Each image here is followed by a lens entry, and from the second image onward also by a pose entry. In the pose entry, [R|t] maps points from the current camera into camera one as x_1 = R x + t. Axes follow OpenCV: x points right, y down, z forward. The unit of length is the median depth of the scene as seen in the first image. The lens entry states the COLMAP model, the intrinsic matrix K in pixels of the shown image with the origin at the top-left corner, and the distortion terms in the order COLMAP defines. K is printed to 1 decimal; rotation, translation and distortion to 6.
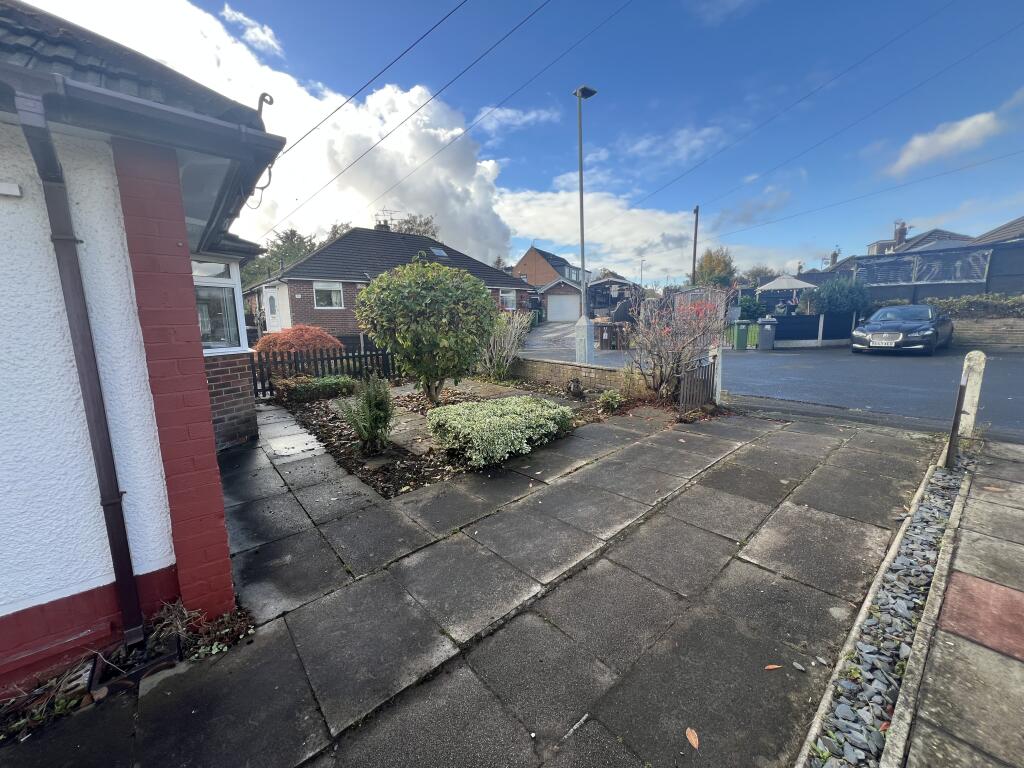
lens RADIAL K [[411.6, 0, 509.1], [0, 411.6, 382.7], [0, 0, 1]] dist [-0.000420, 0.000111]
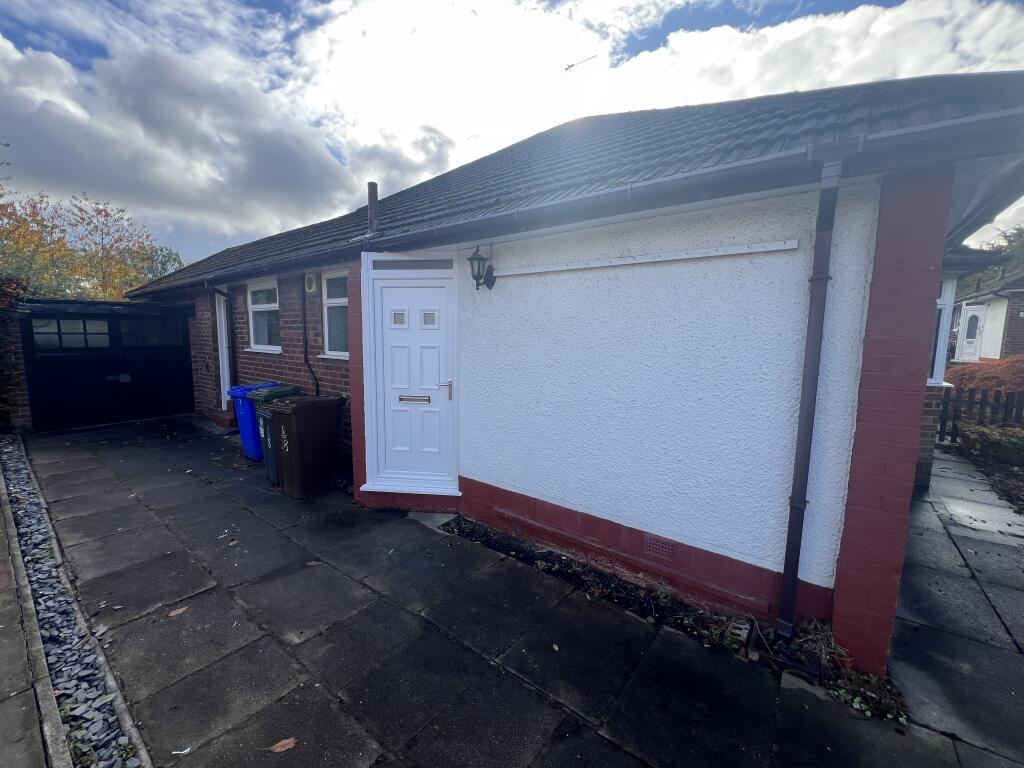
lens RADIAL K [[411.6, 0, 509.1], [0, 411.6, 382.7], [0, 0, 1]] dist [-0.000420, 0.000111]
pose [[0.219161, 0.127126, -0.967371, -0.075664], [-0.176580, 0.980271, 0.088816, -0.002161], [0.959577, 0.151354, 0.237285, -0.067654]]
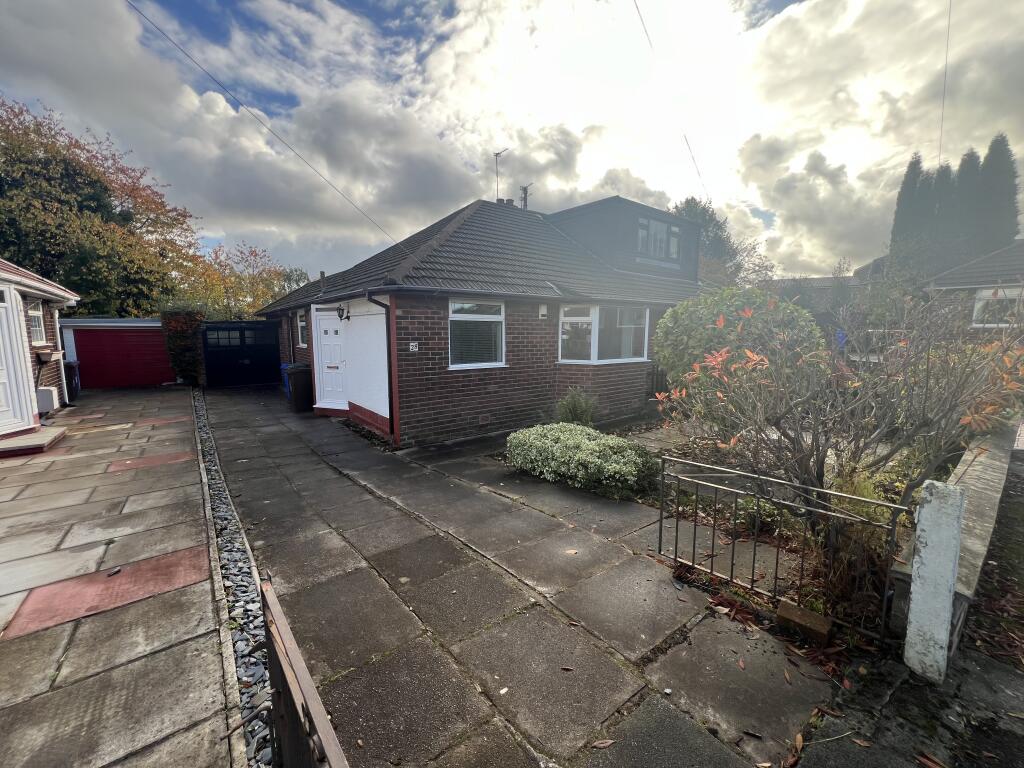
lens RADIAL K [[411.5, 0, 508.6], [0, 411.5, 382.1], [0, 0, 1]] dist [-0.000074, 0.000169]
pose [[-0.028916, 0.137299, -0.990108, 2.069841], [-0.163926, 0.976460, 0.140194, -0.405936], [0.986049, 0.166358, -0.005728, 1.692851]]
